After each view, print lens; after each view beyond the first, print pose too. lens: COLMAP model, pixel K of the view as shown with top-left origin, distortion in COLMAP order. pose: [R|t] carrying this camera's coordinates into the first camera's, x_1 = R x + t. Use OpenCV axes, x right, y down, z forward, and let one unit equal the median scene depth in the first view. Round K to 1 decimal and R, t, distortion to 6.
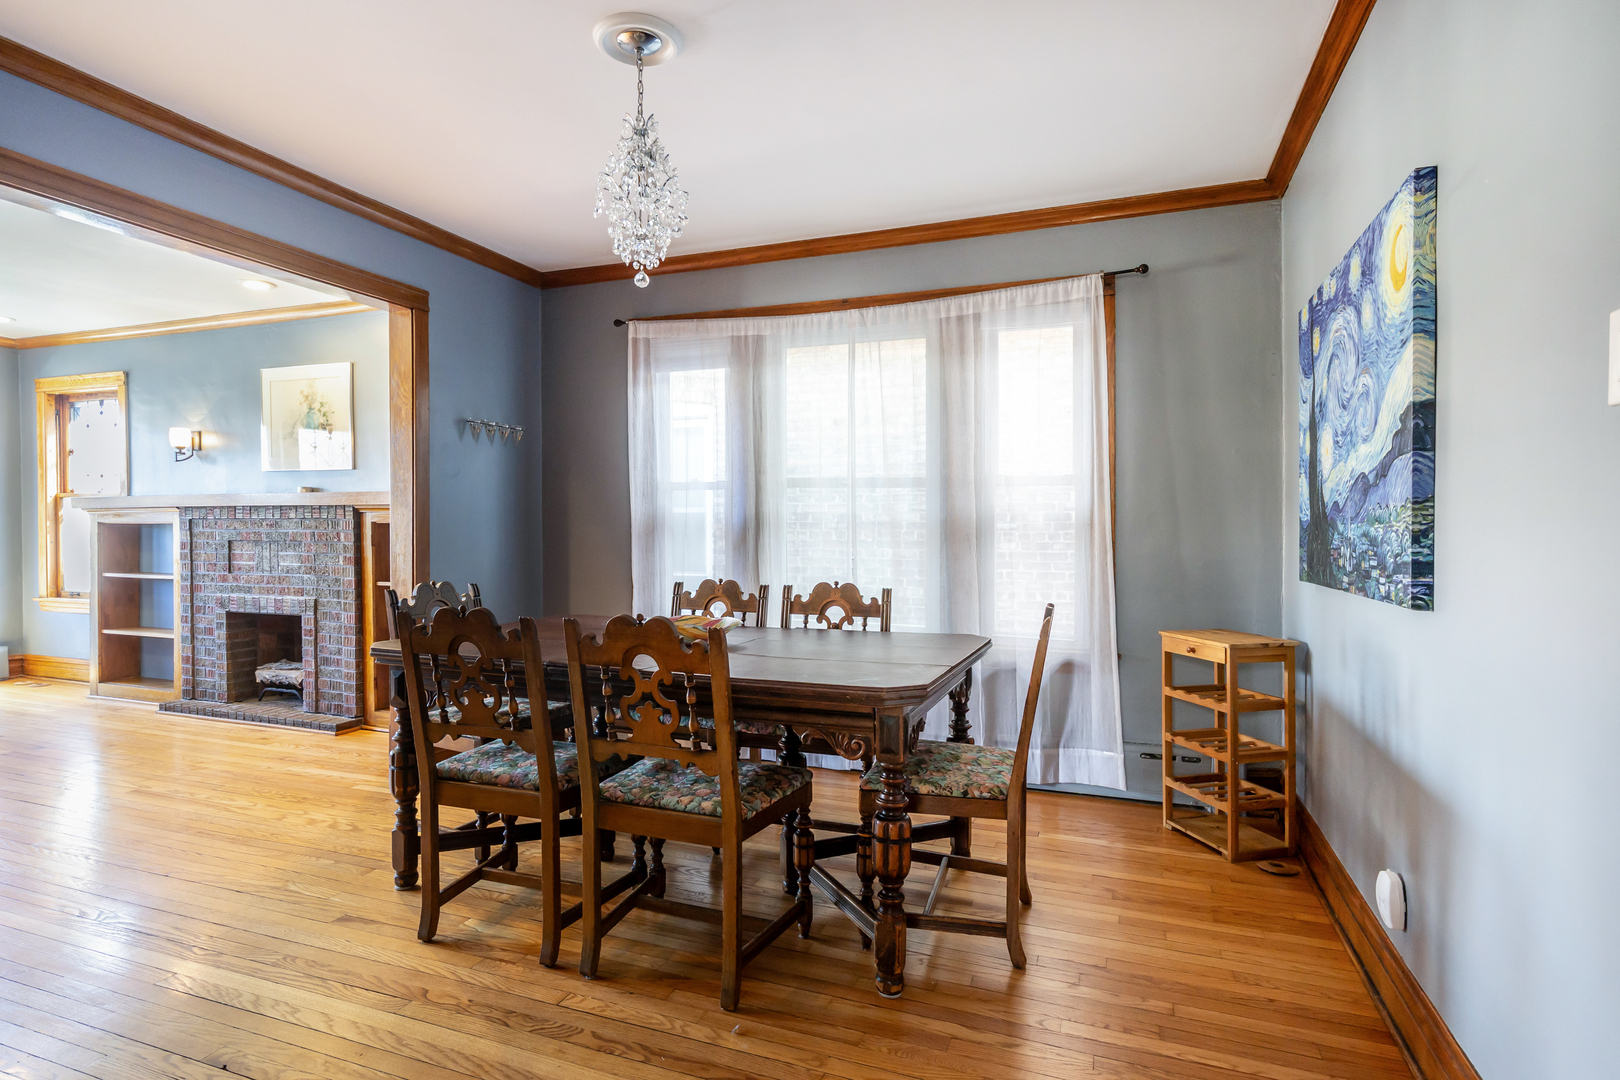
lens RADIAL K [[833.5, 0, 808.8], [0, 833.5, 540.5], [0, 0, 1]] dist [-0.002752, -0.000025]
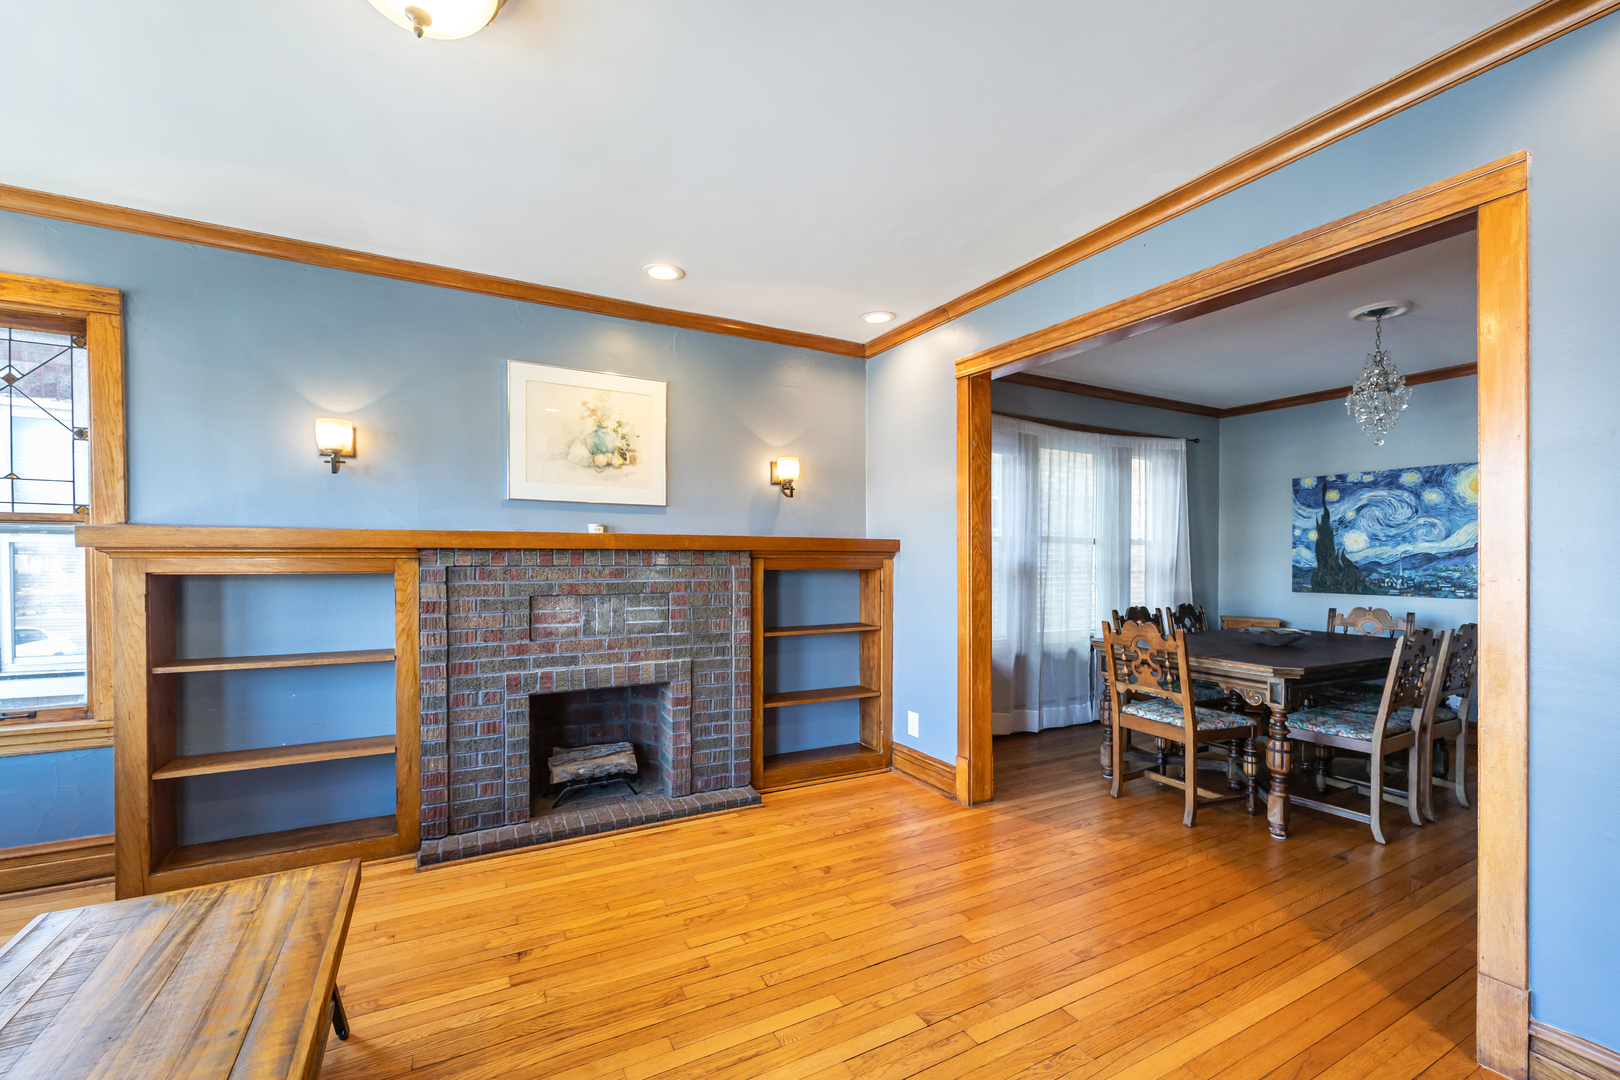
lens RADIAL K [[662.6, 0, 803.2], [0, 662.6, 555.1], [0, 0, 1]] dist [-0.000288, 0.000083]
pose [[0.662963, -0.001528, 0.748651, -0.952552], [0.004753, 0.999986, -0.002169, -0.032661], [-0.748637, 0.004996, 0.662961, 0.433121]]
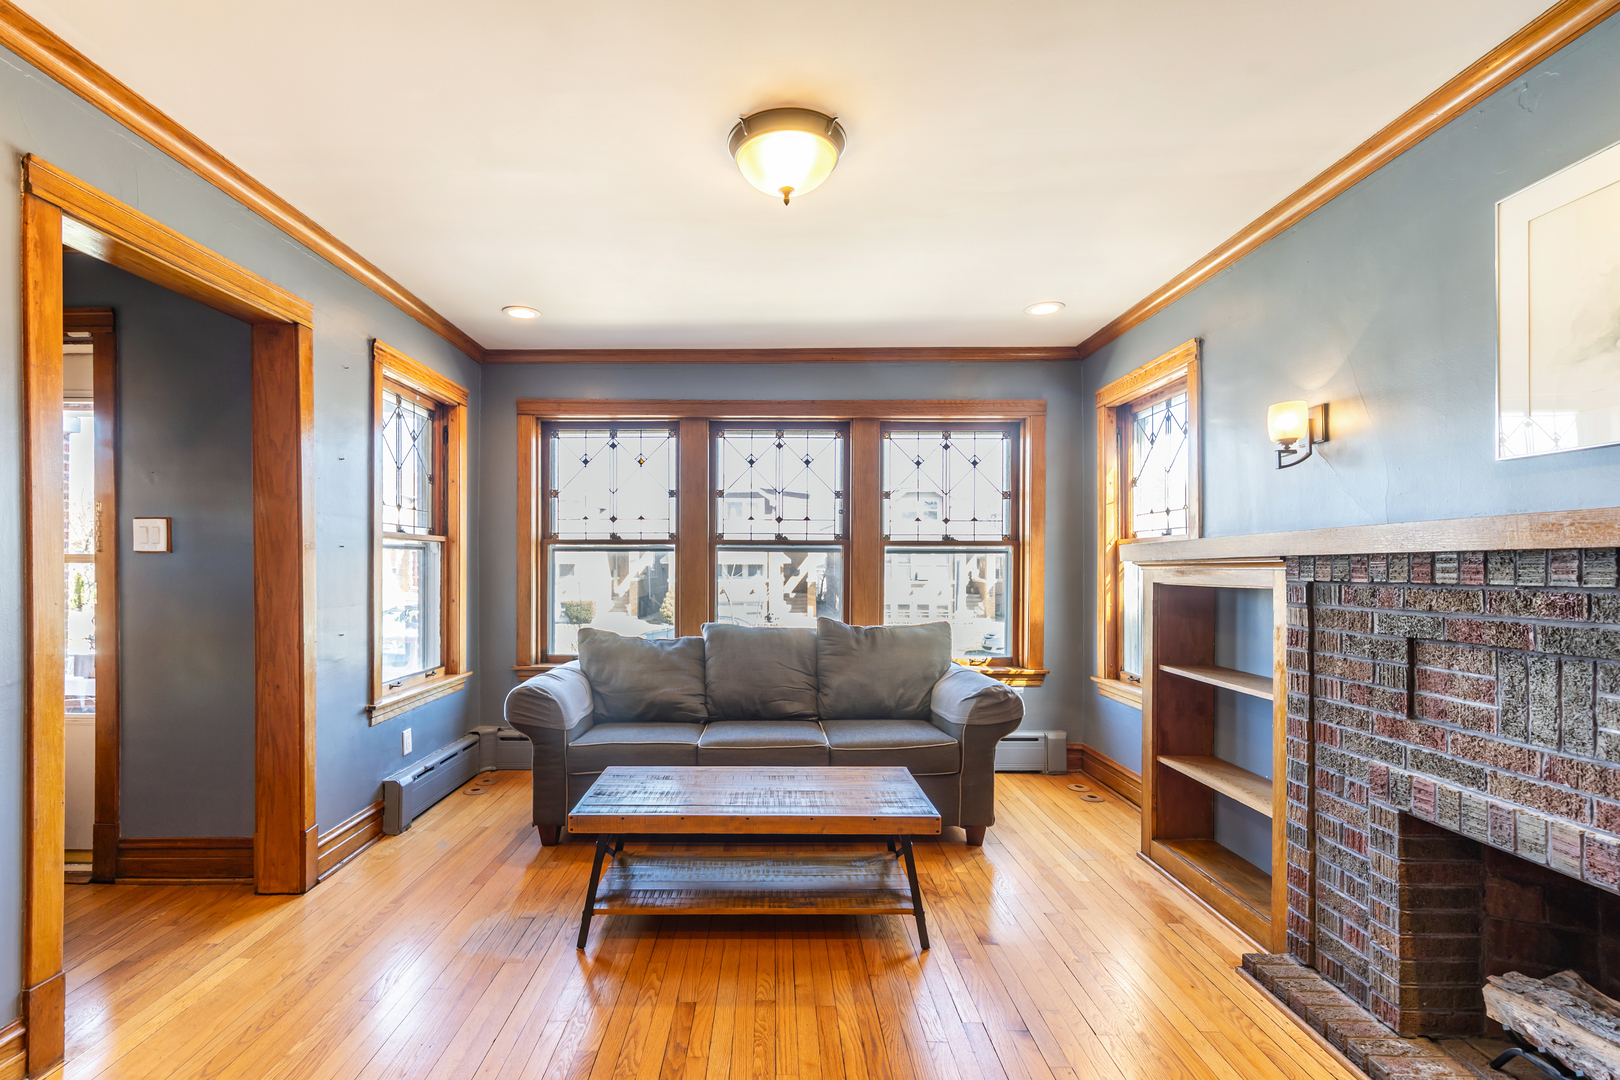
lens RADIAL K [[745.4, 0, 760.1], [0, 745.4, 577.3], [0, 0, 1]] dist [0.001312, 0.000978]
pose [[0.324706, 0.007146, -0.945788, -0.447720], [-0.008747, 0.999951, 0.004552, -0.027703], [0.945774, 0.006795, 0.324753, 0.572293]]
